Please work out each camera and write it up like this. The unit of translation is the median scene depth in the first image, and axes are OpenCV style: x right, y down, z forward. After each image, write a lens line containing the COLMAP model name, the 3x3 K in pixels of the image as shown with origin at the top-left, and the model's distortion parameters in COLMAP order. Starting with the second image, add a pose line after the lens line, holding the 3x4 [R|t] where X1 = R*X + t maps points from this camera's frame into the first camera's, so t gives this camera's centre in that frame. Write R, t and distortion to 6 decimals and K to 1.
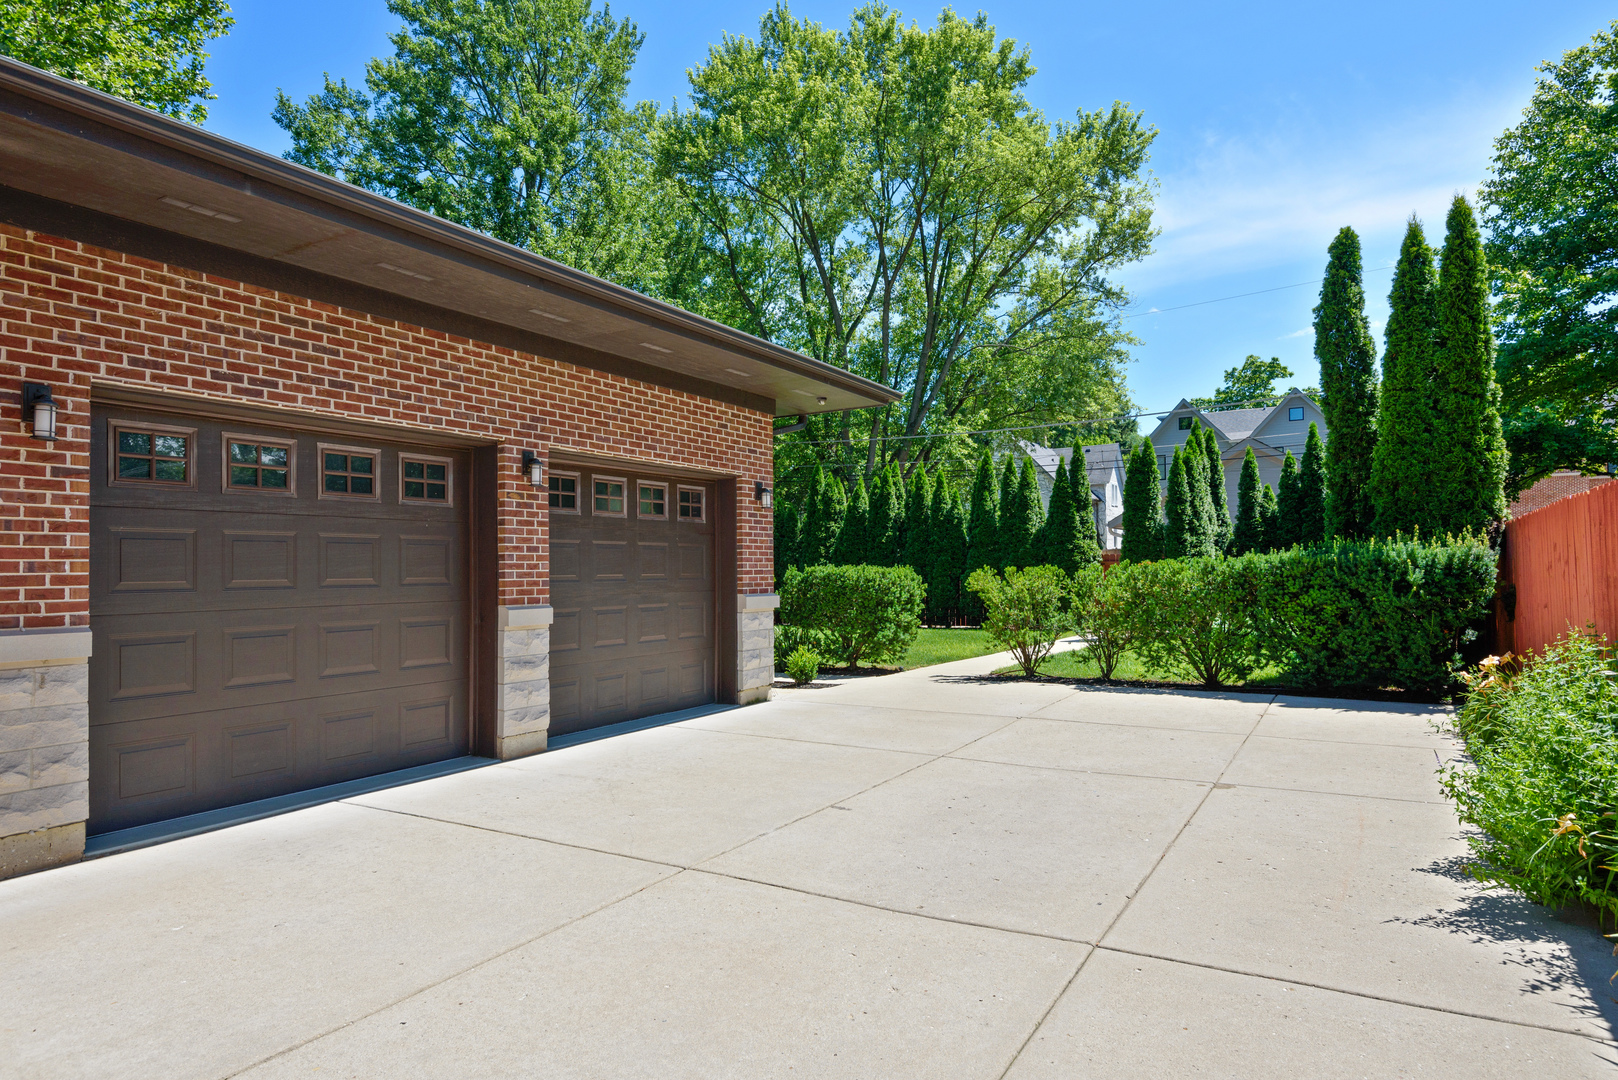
lens RADIAL K [[944.6, 0, 812.0], [0, 944.6, 555.3], [0, 0, 1]] dist [0.015170, -0.003290]
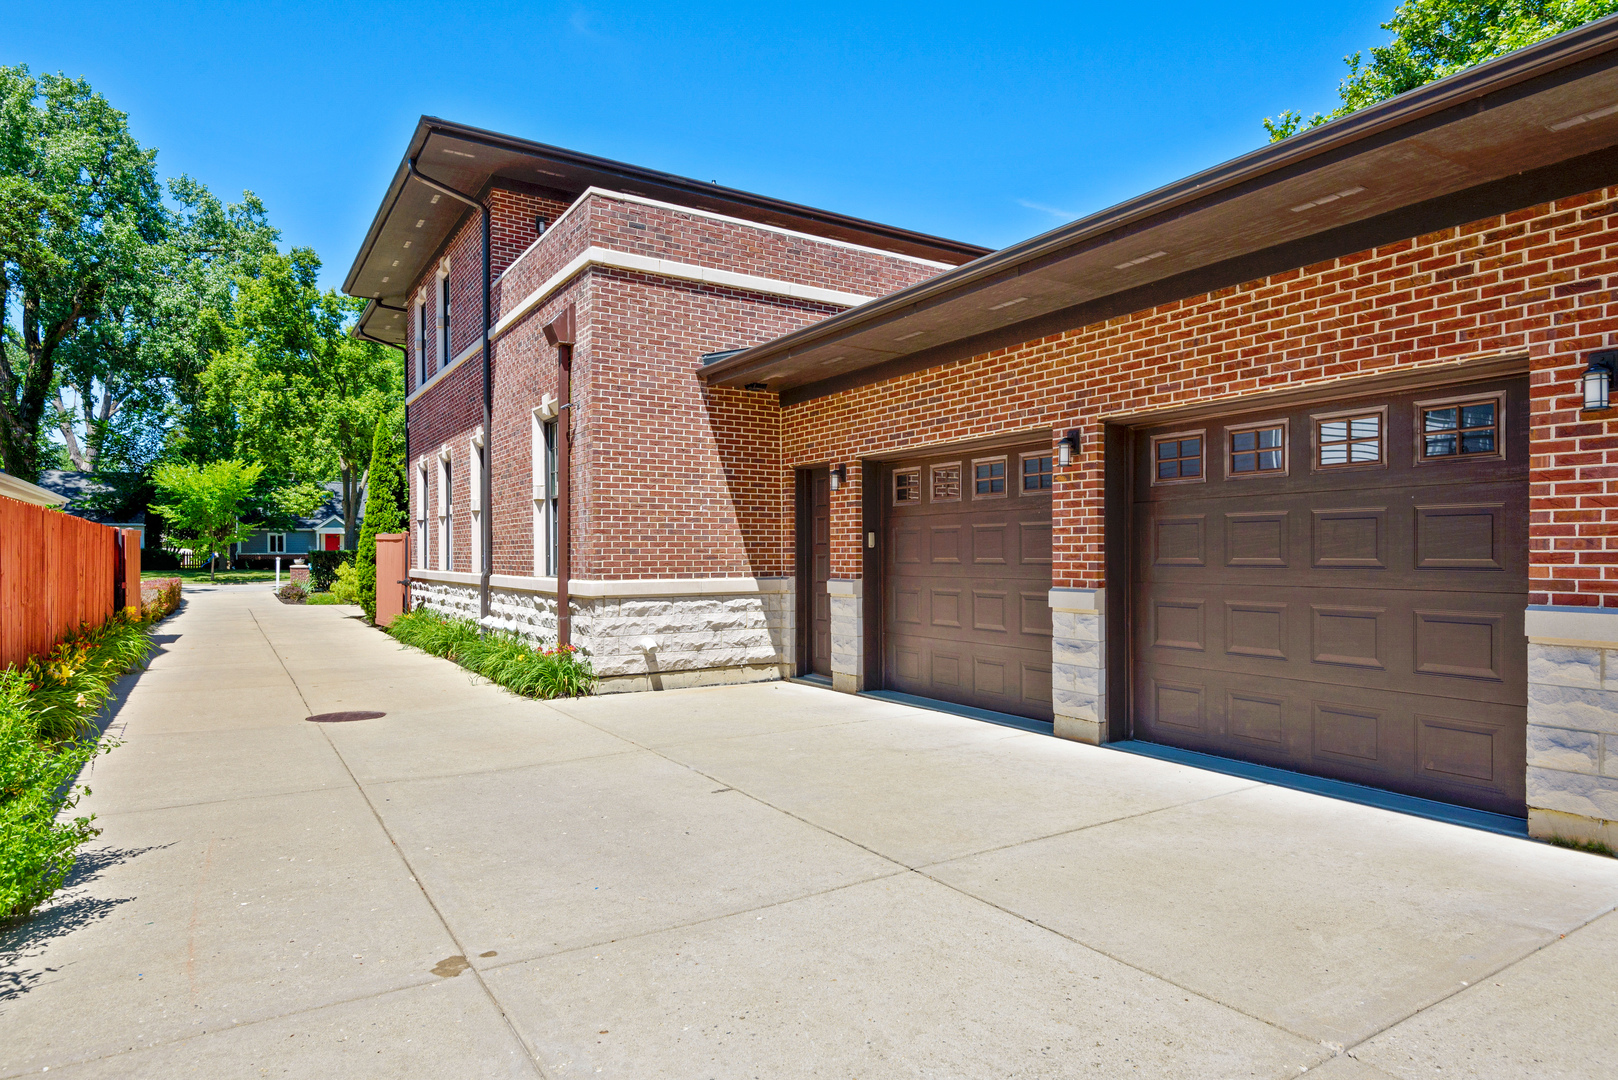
lens RADIAL K [[944.6, 0, 811.9], [0, 944.6, 540.9], [0, 0, 1]] dist [0.015170, -0.003290]
pose [[-0.456662, 0.000044, -0.889640, 0.726239], [0.023755, 0.999644, -0.012144, 0.009785], [0.889323, -0.026679, -0.456500, 1.267239]]
